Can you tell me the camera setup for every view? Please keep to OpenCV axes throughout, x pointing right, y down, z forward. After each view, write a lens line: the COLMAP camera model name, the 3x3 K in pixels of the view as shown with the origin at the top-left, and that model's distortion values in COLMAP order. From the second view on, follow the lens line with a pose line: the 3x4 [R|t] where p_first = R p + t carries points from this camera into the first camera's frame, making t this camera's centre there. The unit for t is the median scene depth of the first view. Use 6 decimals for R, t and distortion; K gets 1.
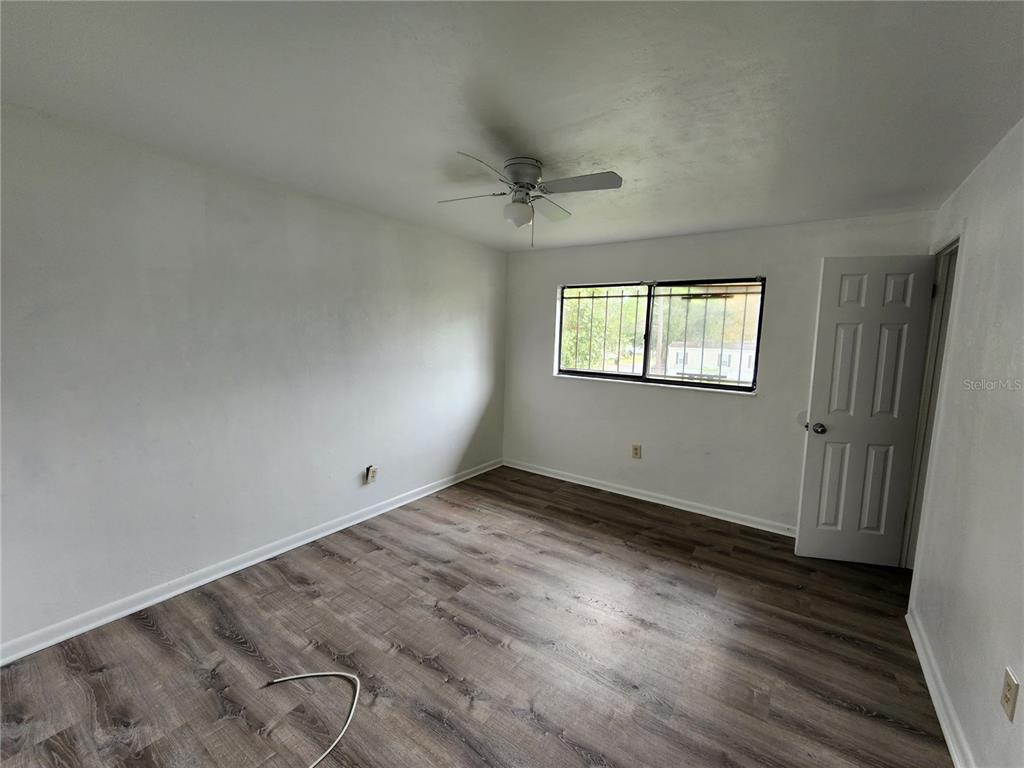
lens RADIAL K [[421.1, 0, 513.8], [0, 421.1, 383.2], [0, 0, 1]] dist [0.003494, -0.001247]
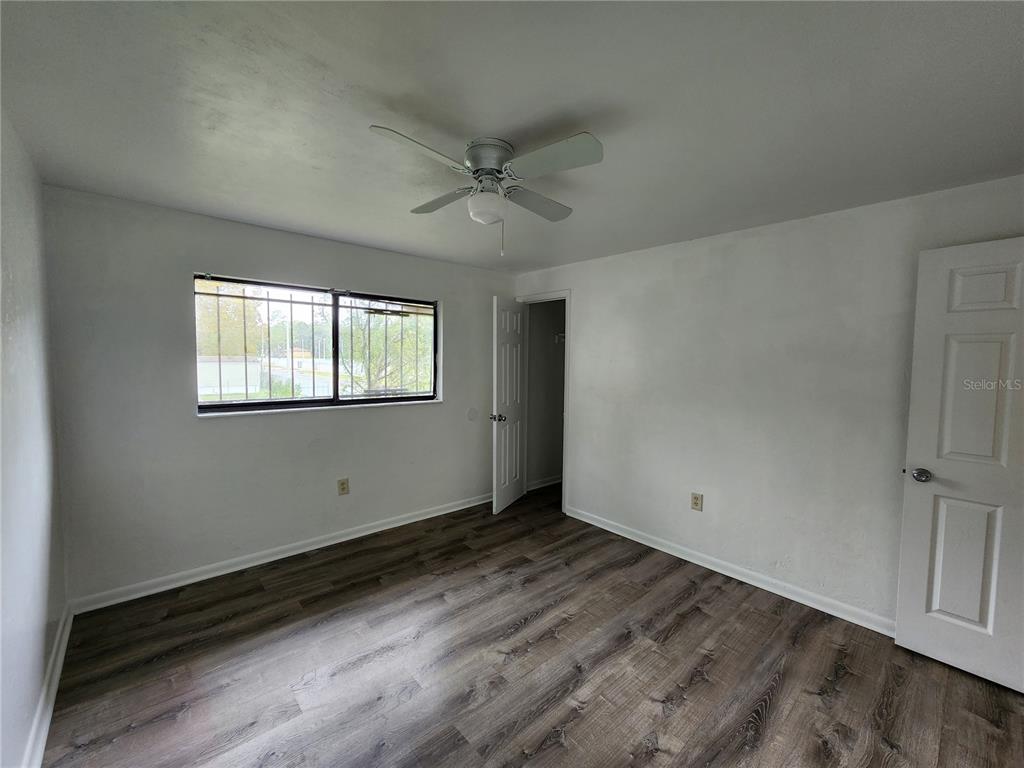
lens RADIAL K [[421.1, 0, 514.6], [0, 421.1, 383.0], [0, 0, 1]] dist [0.003494, -0.001247]
pose [[0.235230, -0.086807, 0.968055, -0.486841], [0.102023, 0.992707, 0.064227, -0.074125], [-0.966570, 0.083656, 0.242371, 0.486627]]
